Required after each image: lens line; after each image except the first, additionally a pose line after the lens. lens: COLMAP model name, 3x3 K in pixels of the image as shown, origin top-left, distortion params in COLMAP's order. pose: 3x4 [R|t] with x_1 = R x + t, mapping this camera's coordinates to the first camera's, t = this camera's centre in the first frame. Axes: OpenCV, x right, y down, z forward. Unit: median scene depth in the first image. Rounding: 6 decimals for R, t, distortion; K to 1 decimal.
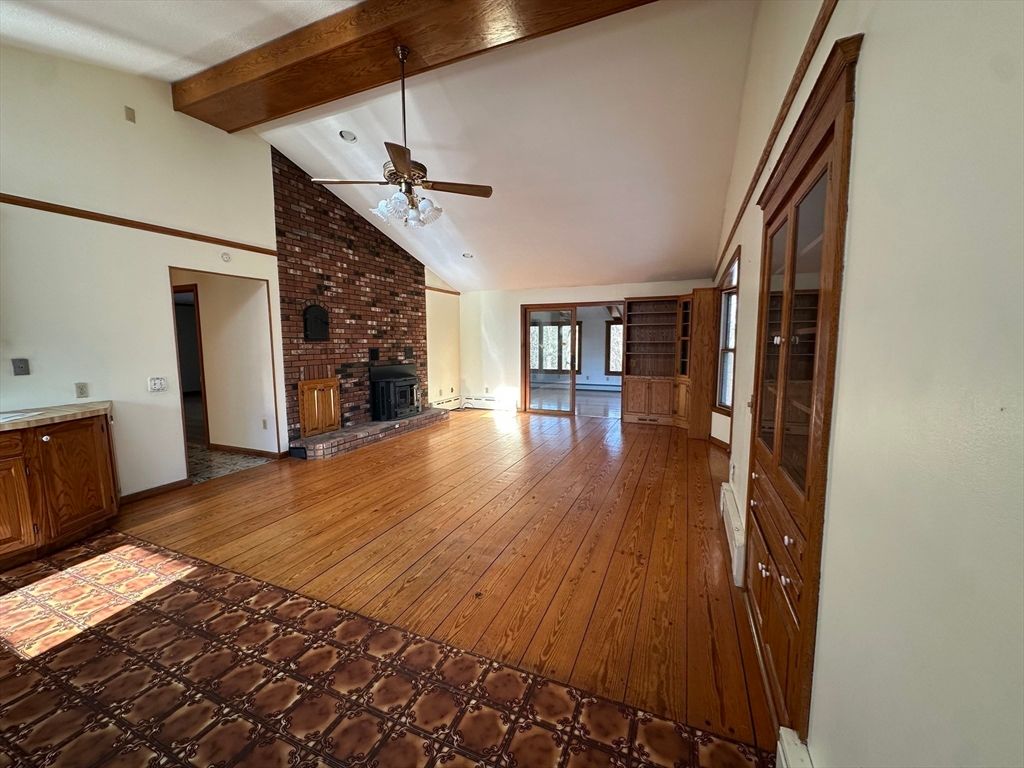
lens RADIAL K [[407.1, 0, 512.0], [0, 407.1, 384.0], [0, 0, 1]] dist [-0.002452, 0.000311]
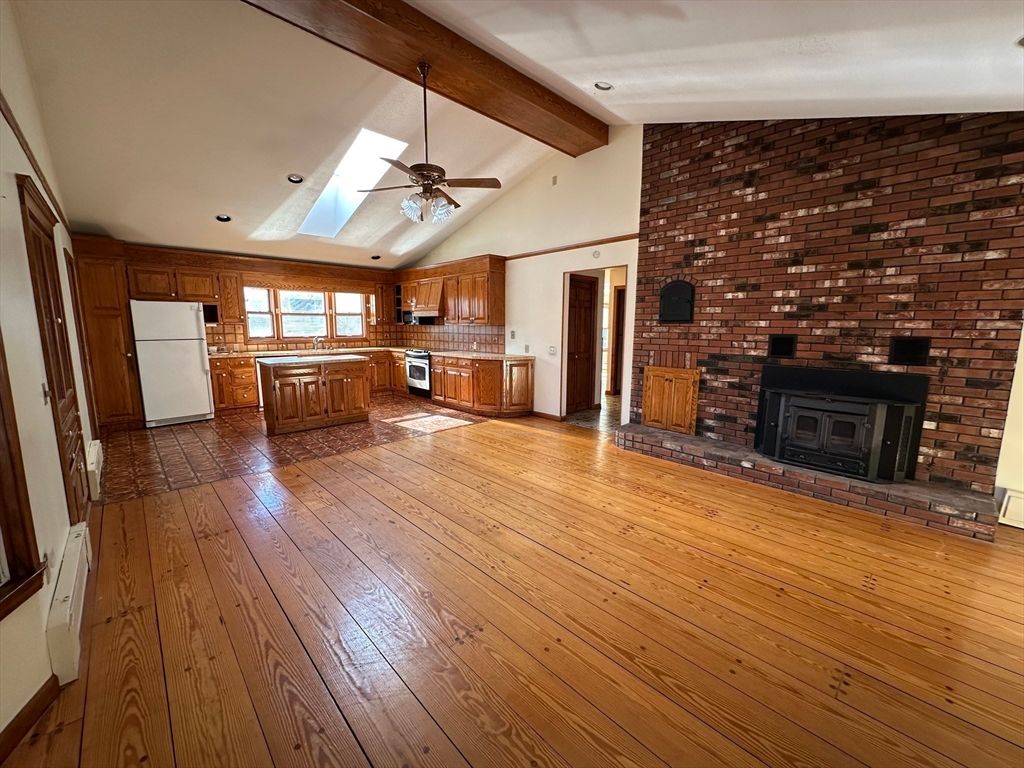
lens RADIAL K [[407.1, 0, 512.0], [0, 407.1, 384.0], [0, 0, 1]] dist [-0.002452, 0.000311]
pose [[-0.392777, 0.135210, -0.909640, 0.415047], [-0.099429, 0.977091, 0.188169, -0.099179], [0.914243, 0.164352, -0.370335, 0.942346]]
